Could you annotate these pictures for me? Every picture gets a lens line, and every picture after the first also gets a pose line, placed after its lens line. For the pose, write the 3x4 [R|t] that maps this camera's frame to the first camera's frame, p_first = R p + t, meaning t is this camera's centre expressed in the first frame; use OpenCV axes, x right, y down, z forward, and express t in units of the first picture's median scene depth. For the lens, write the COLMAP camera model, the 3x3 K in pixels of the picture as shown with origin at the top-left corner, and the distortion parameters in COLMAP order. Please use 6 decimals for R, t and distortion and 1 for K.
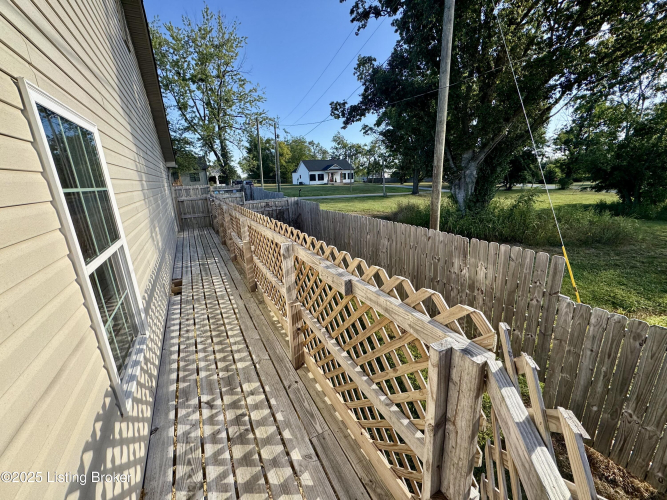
lens RADIAL K [[269.3, 0, 335.7], [0, 269.3, 247.0], [0, 0, 1]] dist [-0.000706, -0.000055]
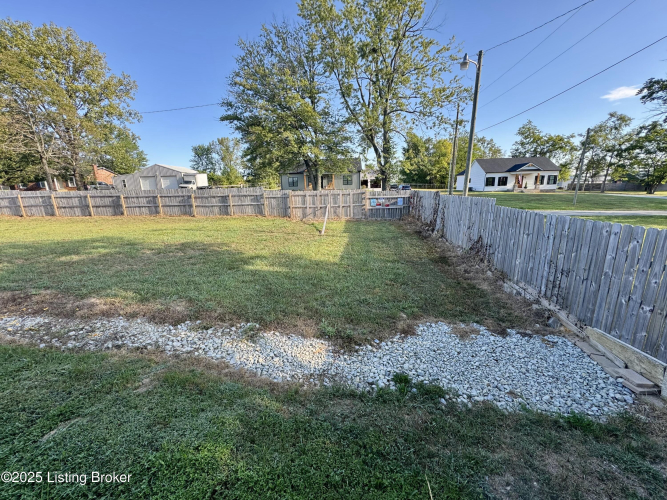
lens RADIAL K [[269.3, 0, 334.6], [0, 269.3, 247.8], [0, 0, 1]] dist [-0.000706, -0.000055]
pose [[0.868702, 0.123851, -0.479602, -0.079277], [-0.130736, 0.991232, 0.019170, -0.035756], [0.477771, 0.046048, 0.877277, 0.154093]]
